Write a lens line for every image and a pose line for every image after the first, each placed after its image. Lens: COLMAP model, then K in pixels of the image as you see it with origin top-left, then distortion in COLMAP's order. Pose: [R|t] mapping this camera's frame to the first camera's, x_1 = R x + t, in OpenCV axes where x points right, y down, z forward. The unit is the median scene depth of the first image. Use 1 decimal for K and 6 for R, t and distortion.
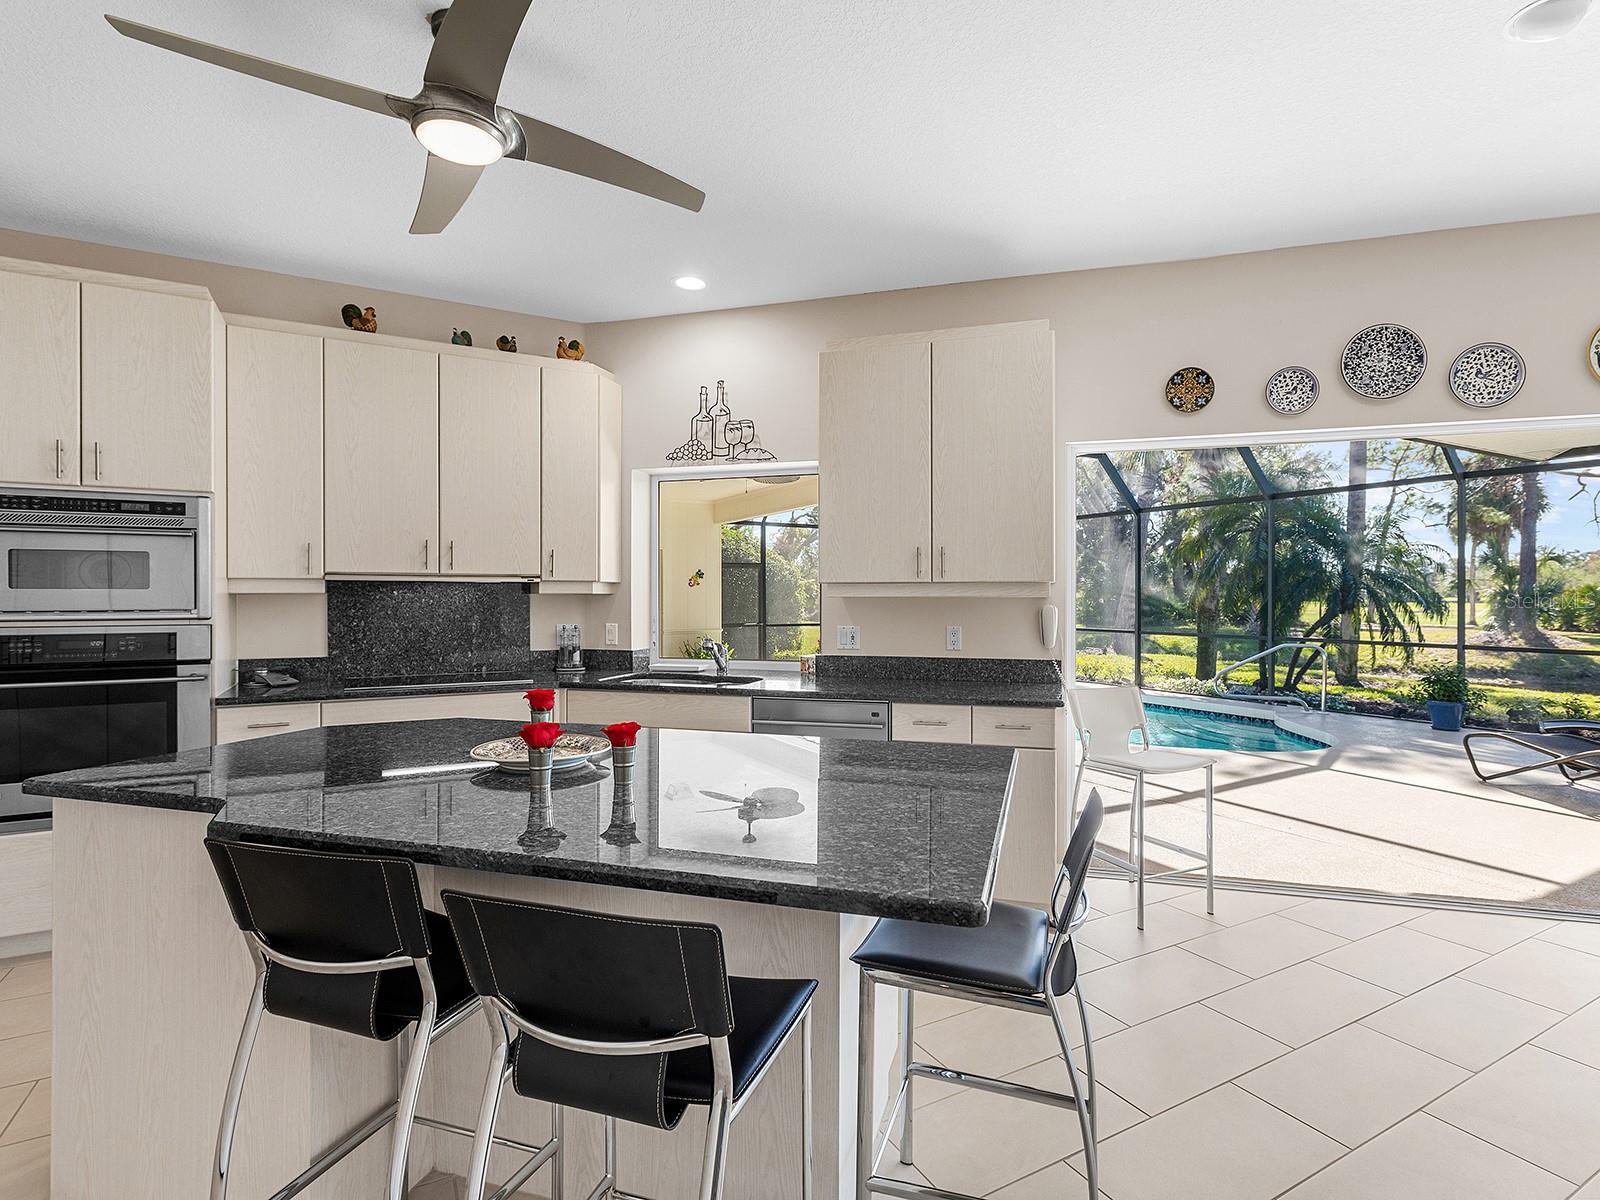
lens RADIAL K [[815.4, 0, 810.0], [0, 815.4, 598.1], [0, 0, 1]] dist [-0.001708, 0.001454]
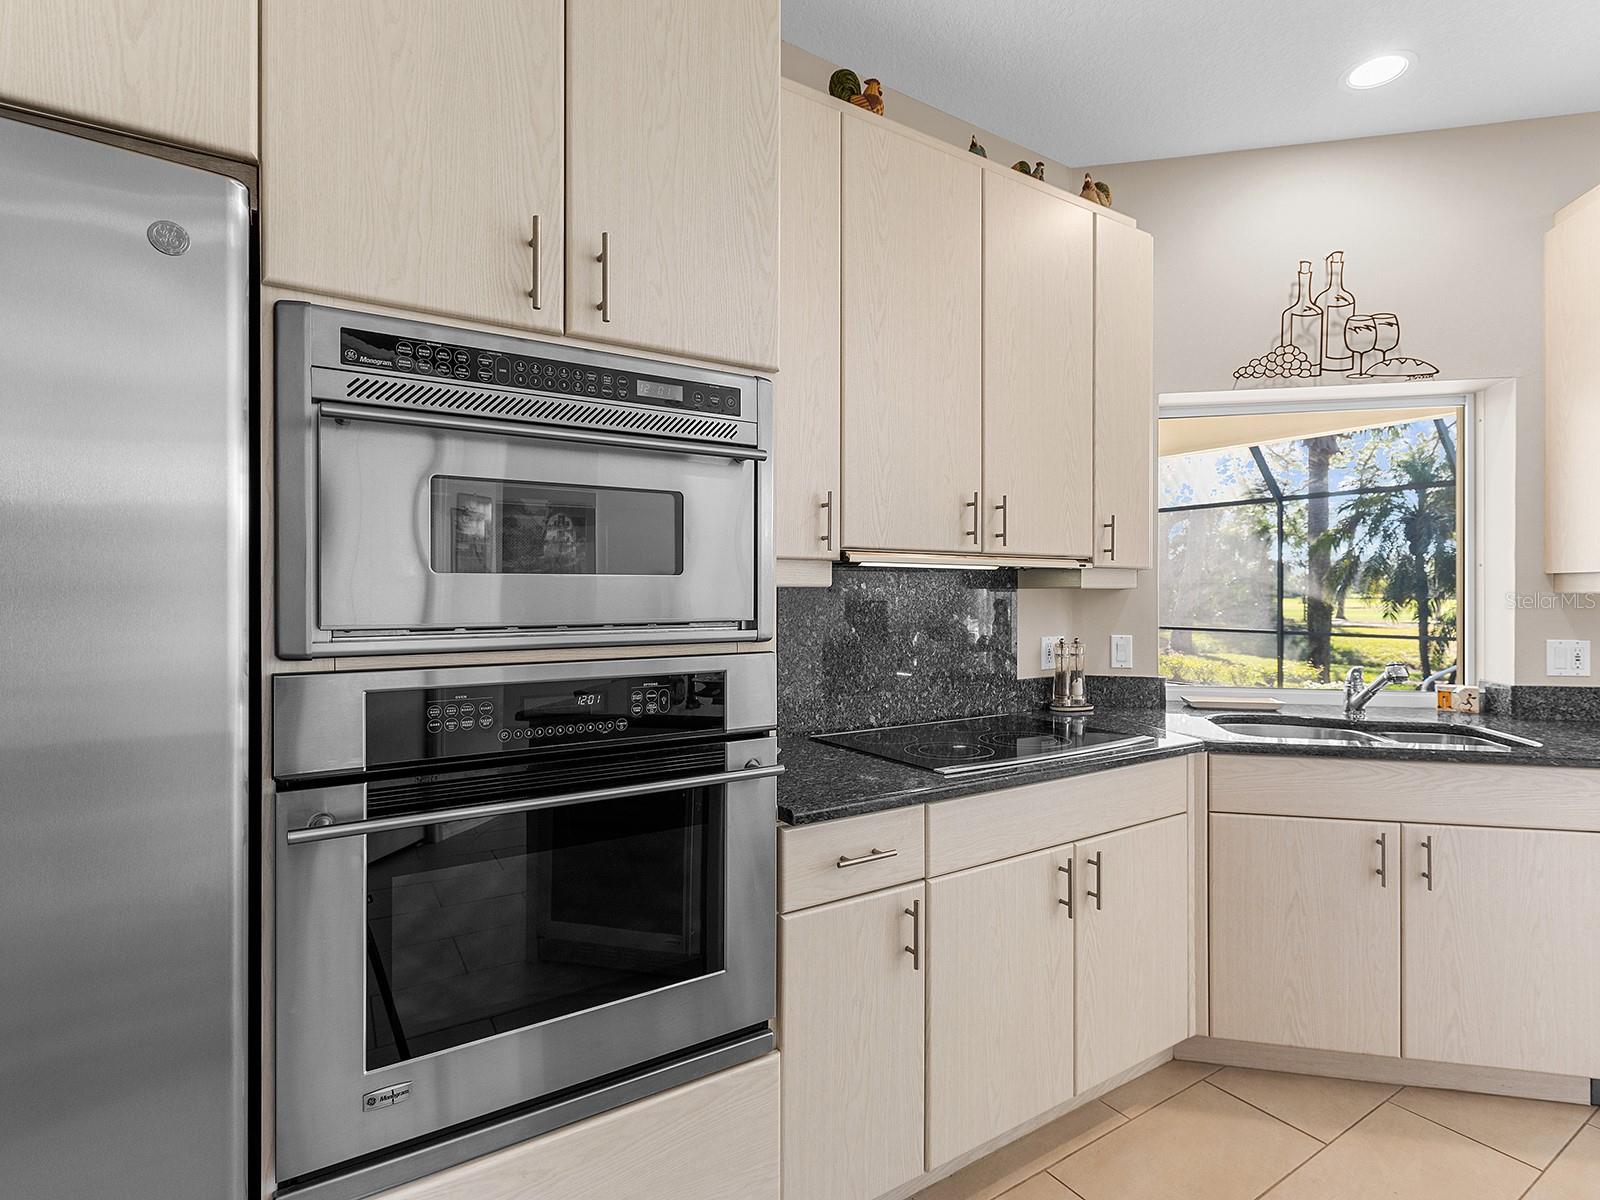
lens RADIAL K [[815.4, 0, 804.6], [0, 815.4, 592.9], [0, 0, 1]] dist [-0.001708, 0.001454]
pose [[0.997336, 0.000331, 0.072950, -0.586733], [-0.000200, 0.999998, -0.001803, -0.000681], [-0.072951, 0.001783, 0.997334, 0.413471]]
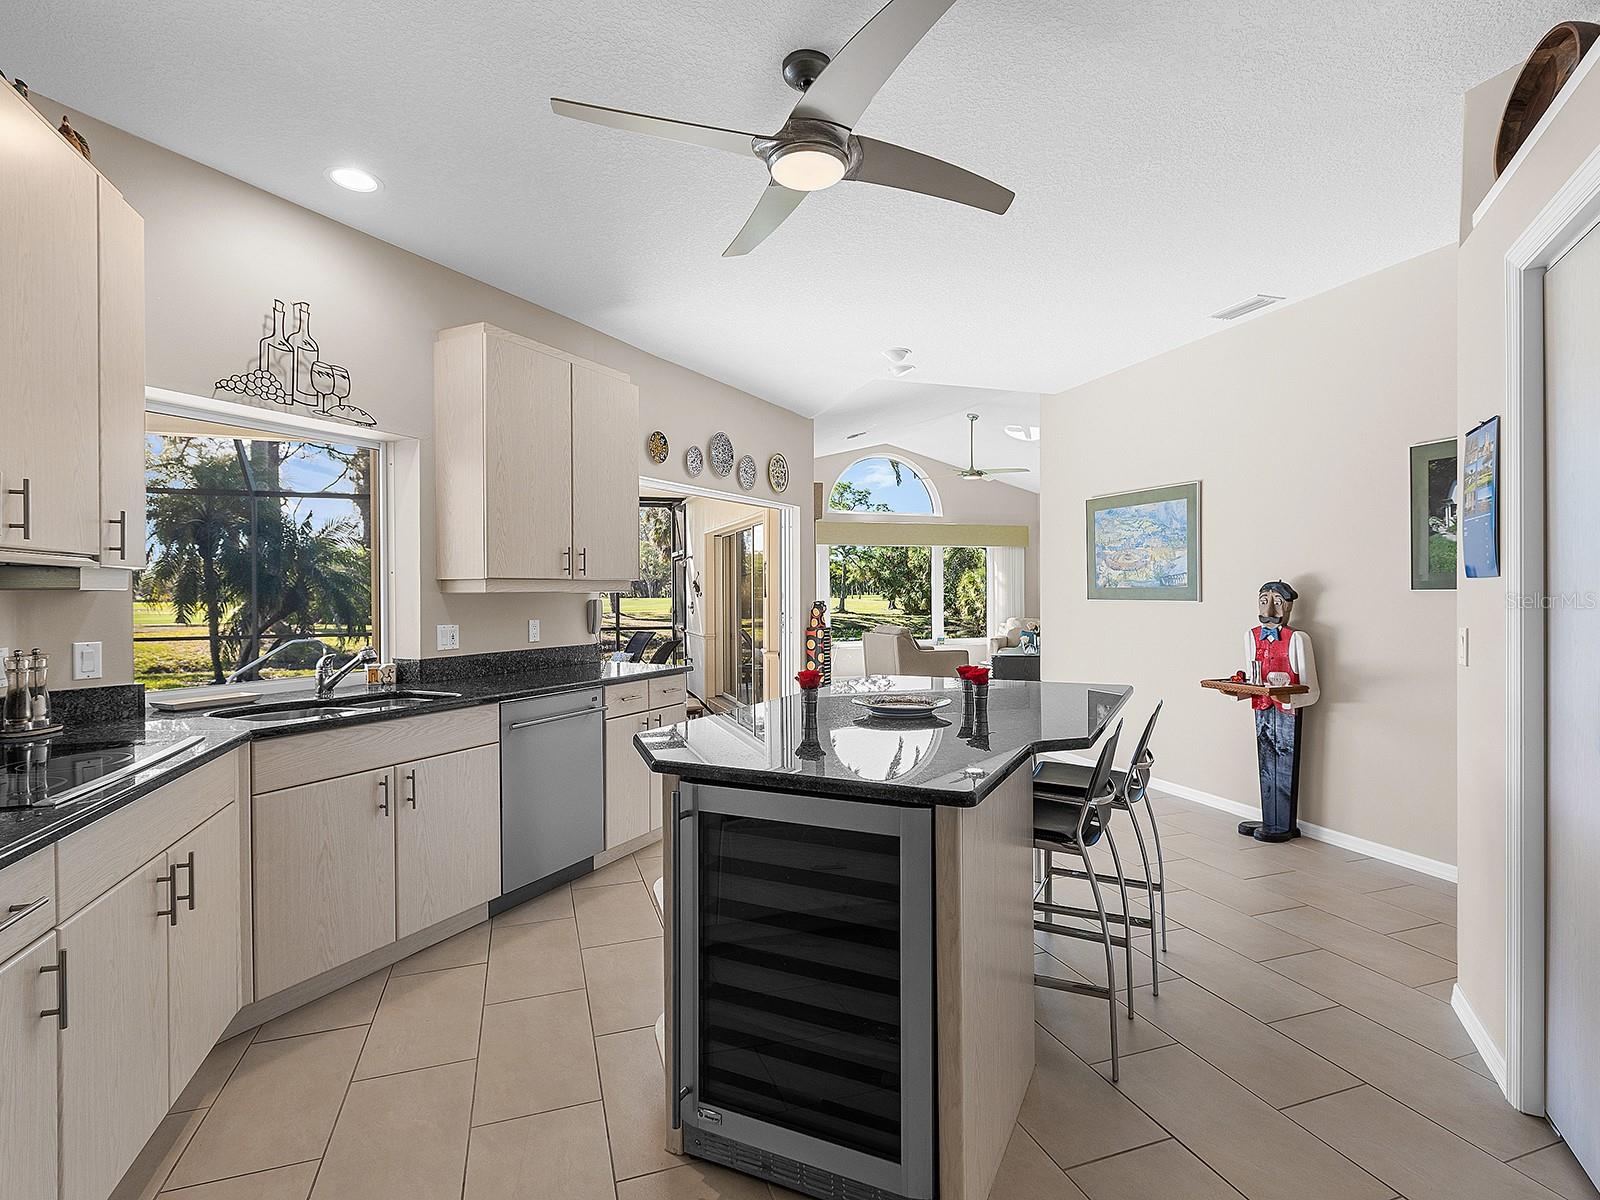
lens RADIAL K [[815.4, 0, 827.4], [0, 815.4, 594.8], [0, 0, 1]] dist [-0.001708, 0.001454]
pose [[0.152595, -0.005022, 0.988276, -0.796610], [0.007975, 0.999961, 0.003850, 0.000060], [-0.988257, 0.007294, 0.152629, 0.433519]]
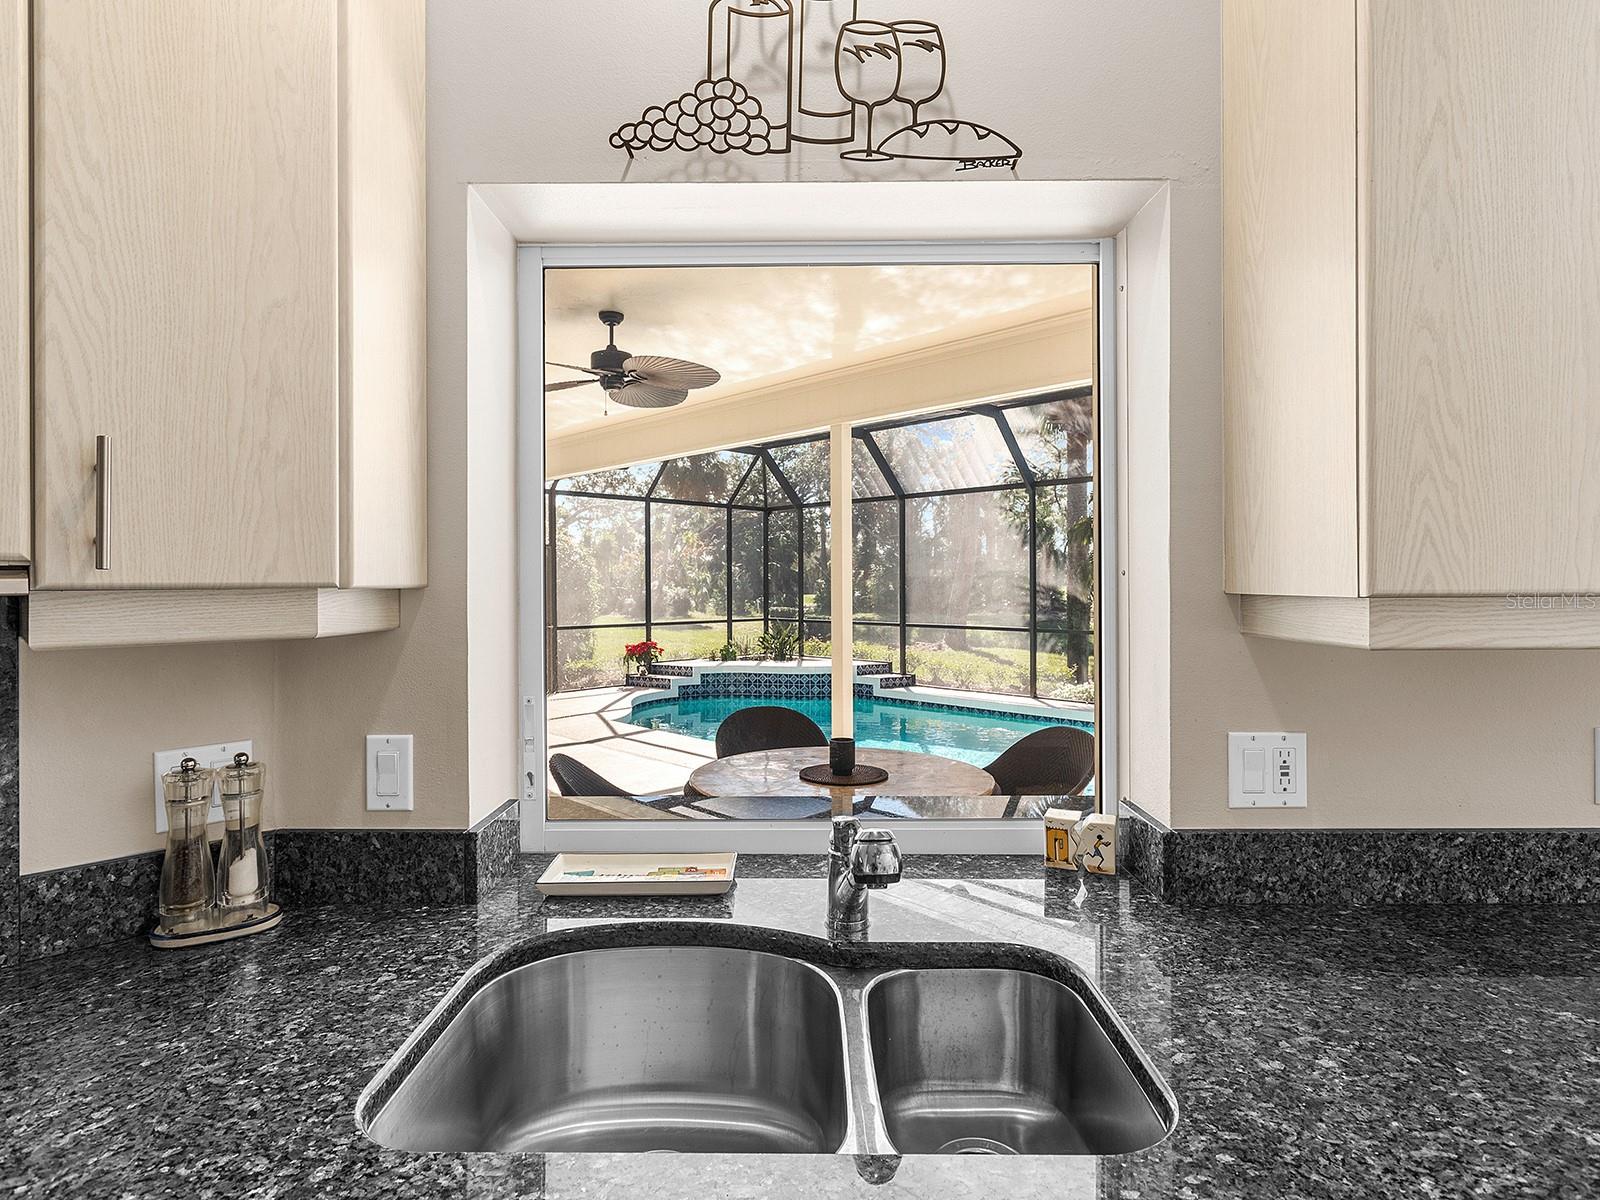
lens RADIAL K [[845.6, 0, 792.4], [0, 845.6, 579.6], [0, 0, 1]] dist [0.004013, 0.000609]
pose [[0.960338, -0.004045, 0.278809, -0.208580], [0.005658, 0.999972, -0.004981, -0.021371], [-0.278781, 0.006361, 0.960334, 0.745868]]
